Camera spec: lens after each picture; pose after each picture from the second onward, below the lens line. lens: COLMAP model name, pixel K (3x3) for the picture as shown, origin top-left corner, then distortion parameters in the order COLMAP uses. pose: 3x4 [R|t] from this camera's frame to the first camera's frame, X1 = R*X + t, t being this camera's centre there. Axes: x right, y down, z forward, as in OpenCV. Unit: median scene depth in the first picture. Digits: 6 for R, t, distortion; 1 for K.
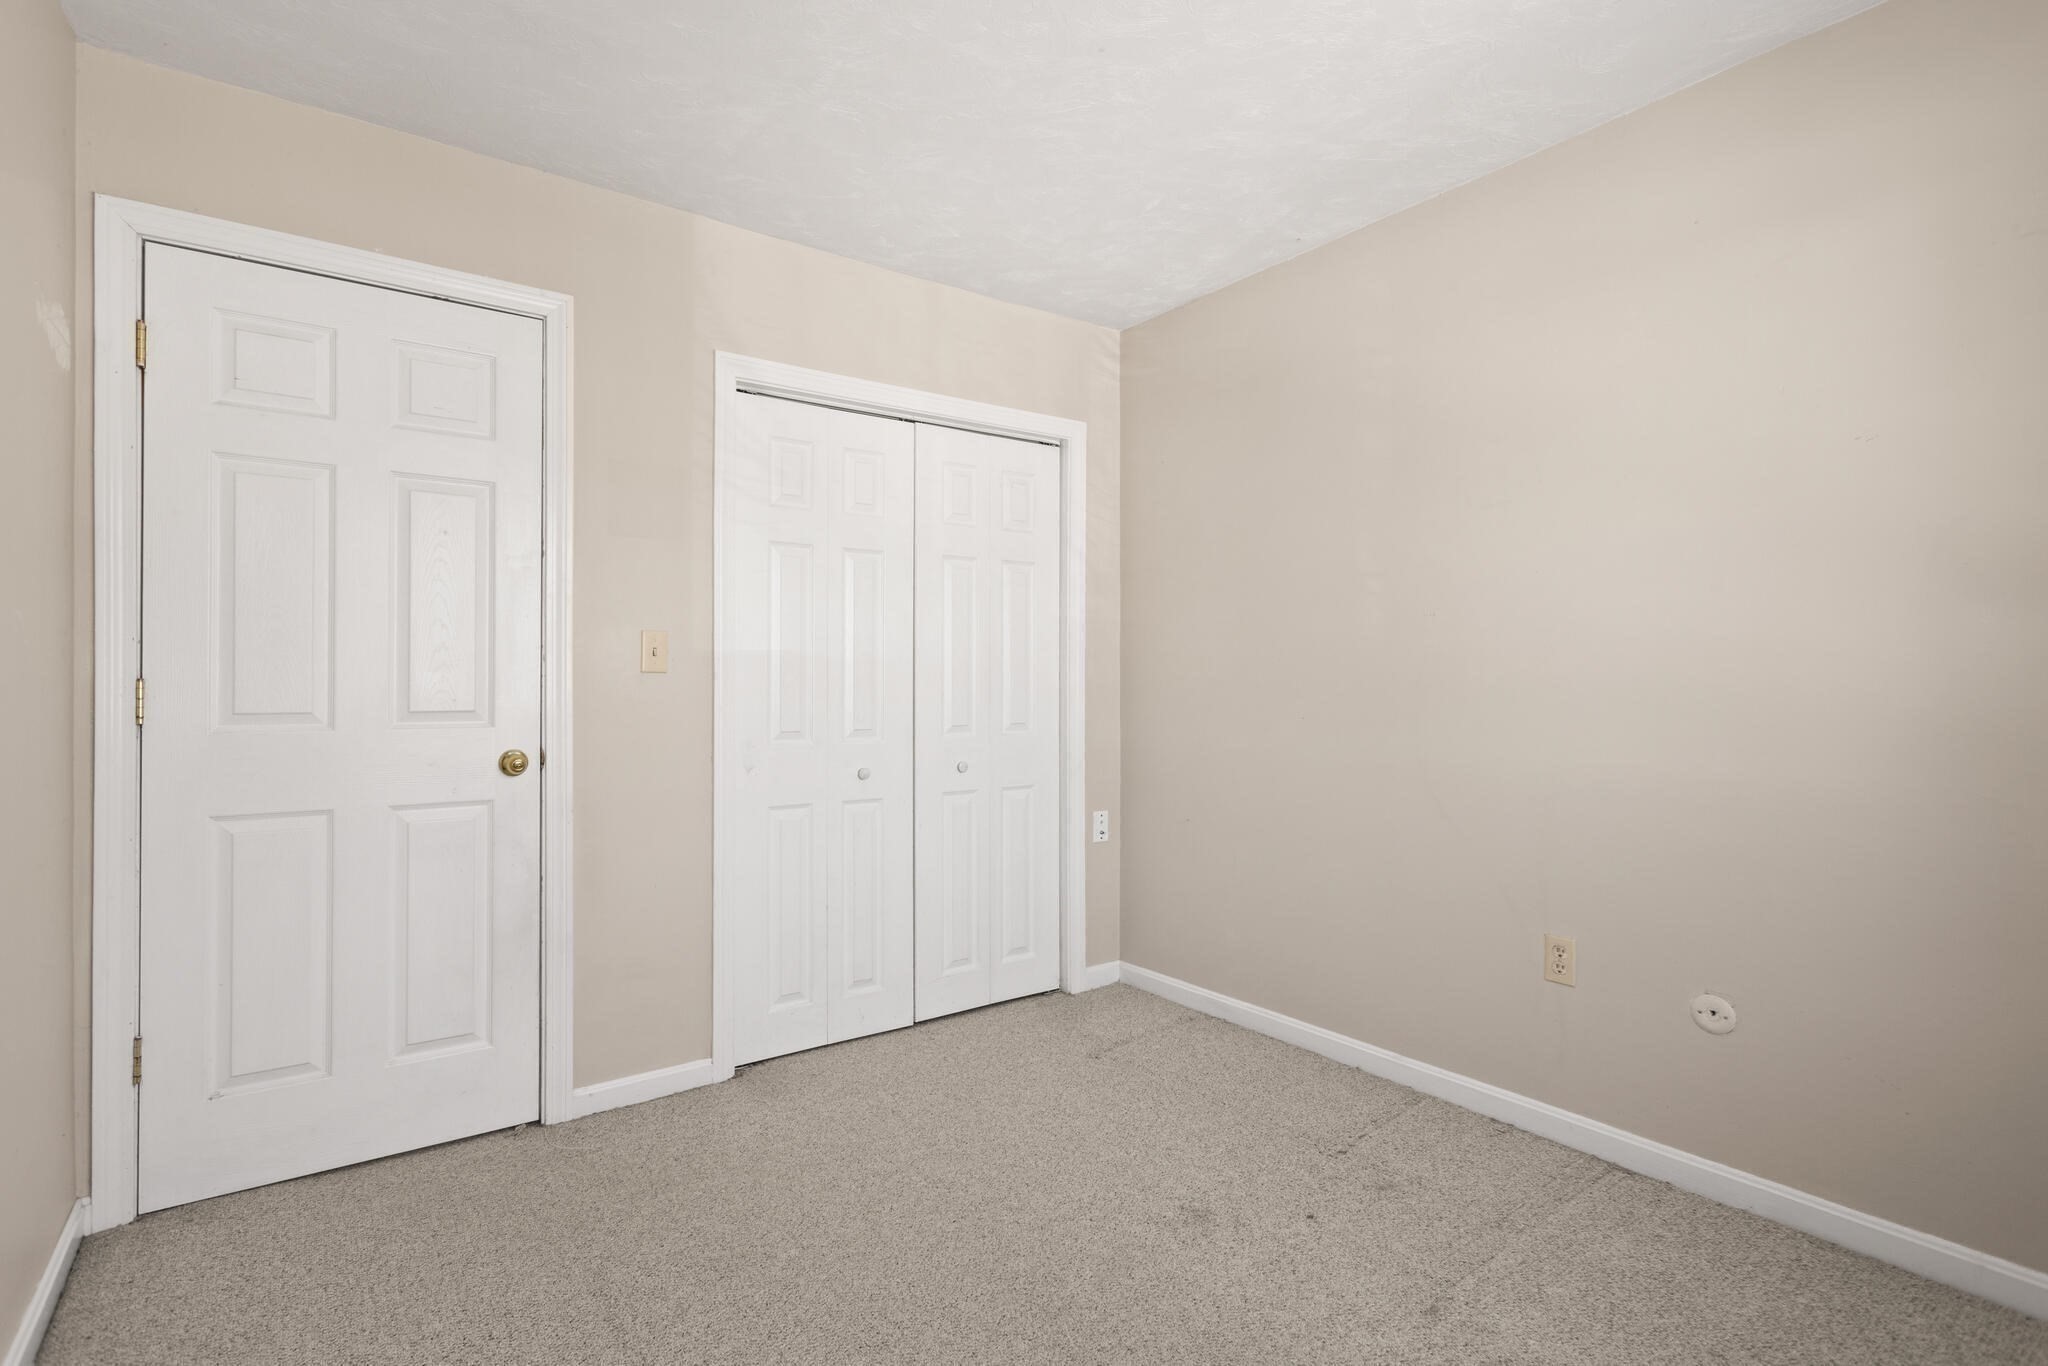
lens RADIAL K [[994.2, 0, 1033.6], [0, 994.2, 686.9], [0, 0, 1]] dist [-0.000052, 0.001831]
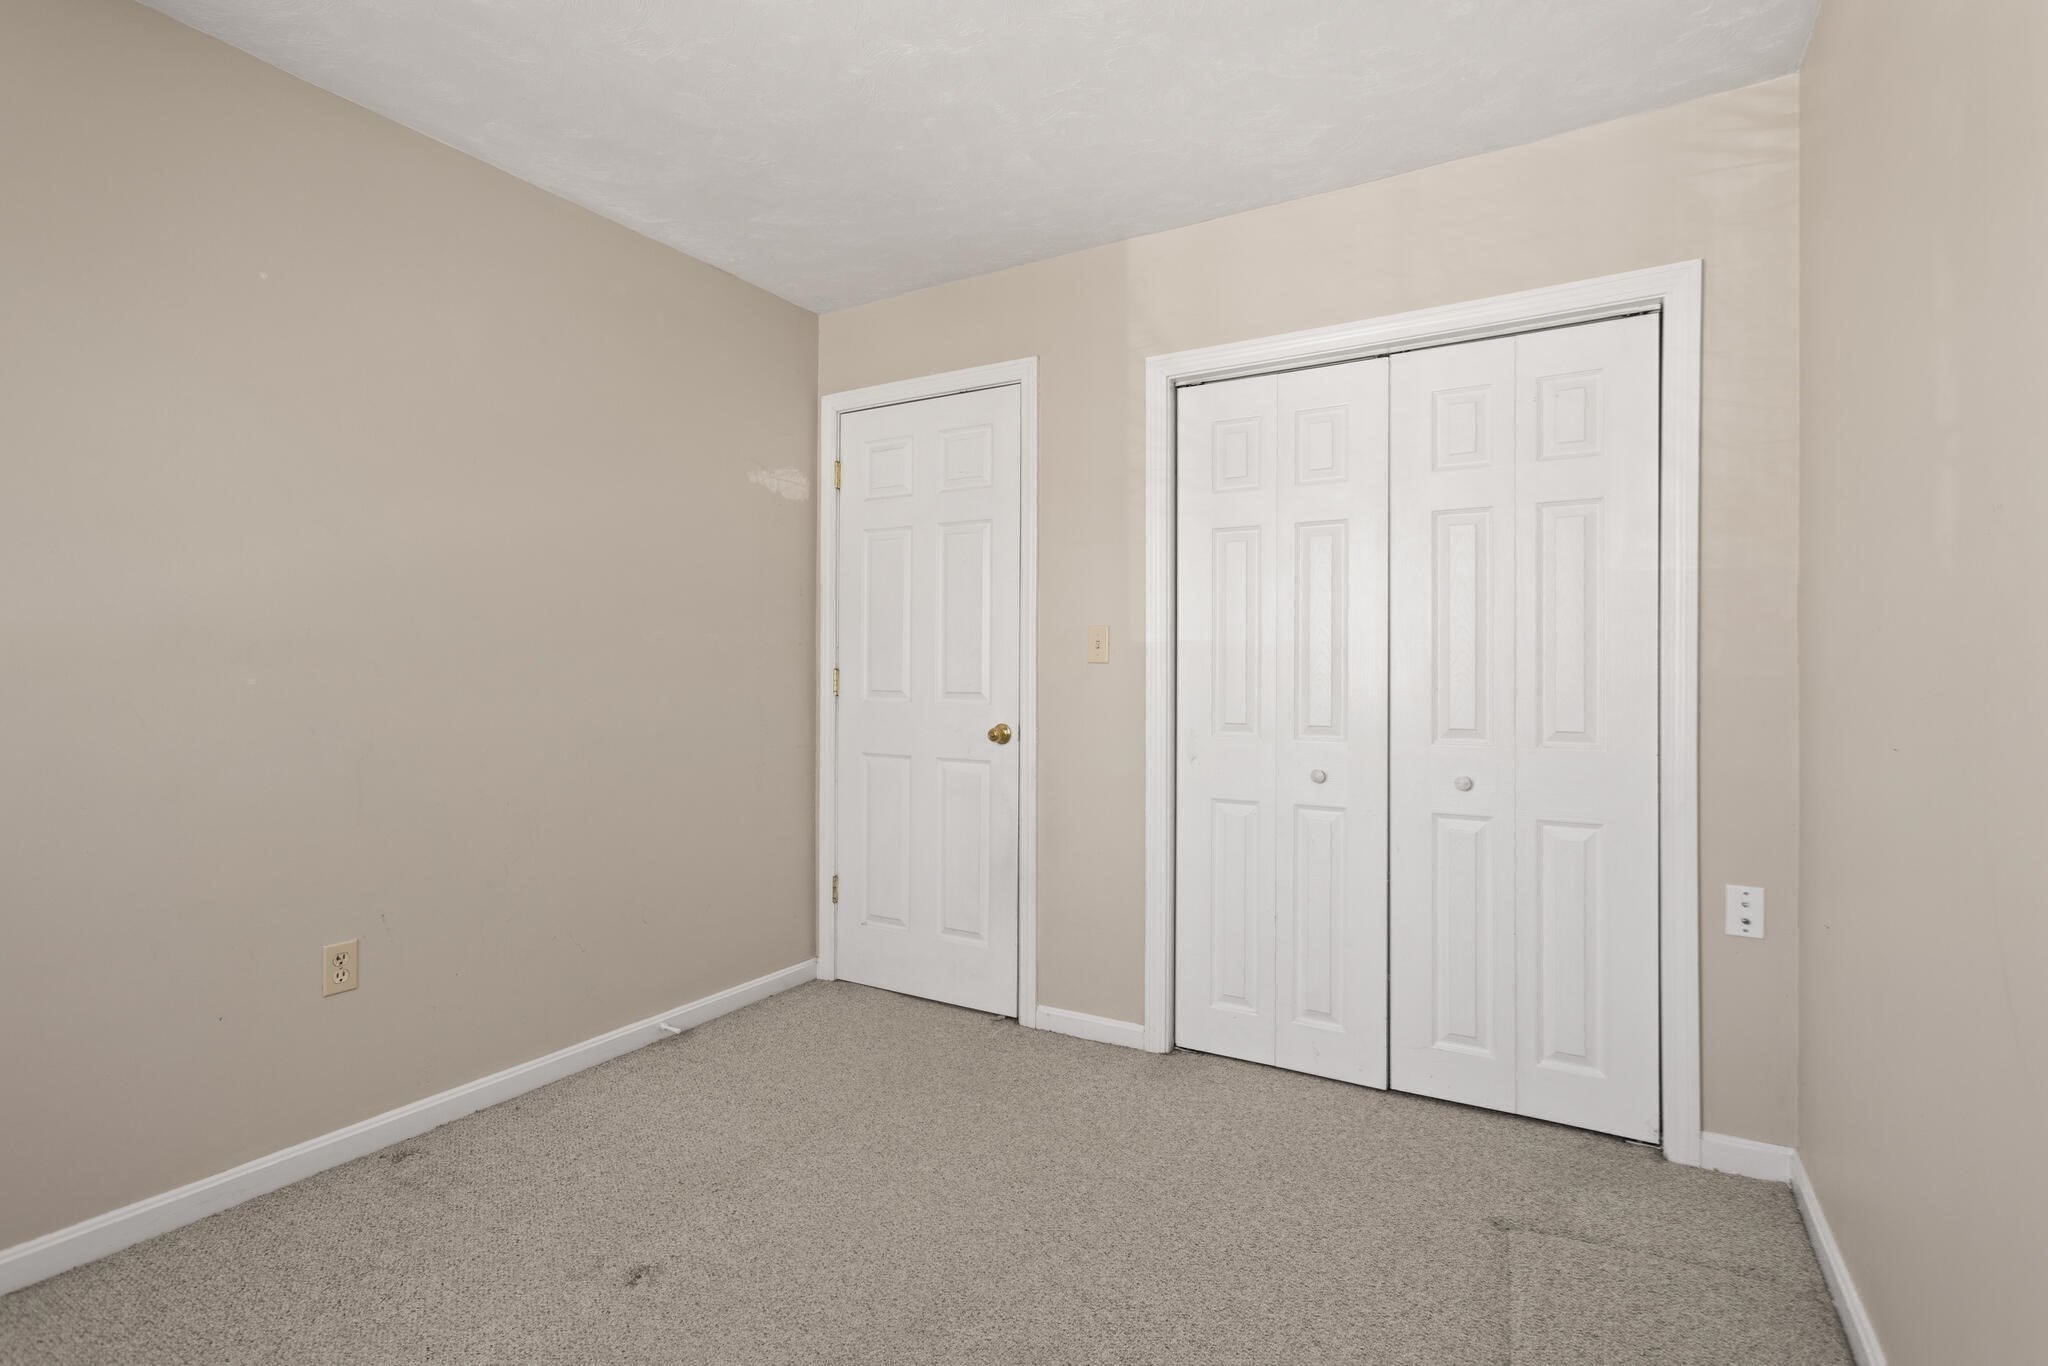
lens RADIAL K [[994.2, 0, 1006.4], [0, 994.2, 680.0], [0, 0, 1]] dist [-0.000052, 0.001831]
pose [[0.374427, 0.006812, -0.927231, 0.612137], [-0.008708, 0.999955, 0.003830, 0.001324], [0.927216, 0.006640, 0.374469, 0.471626]]
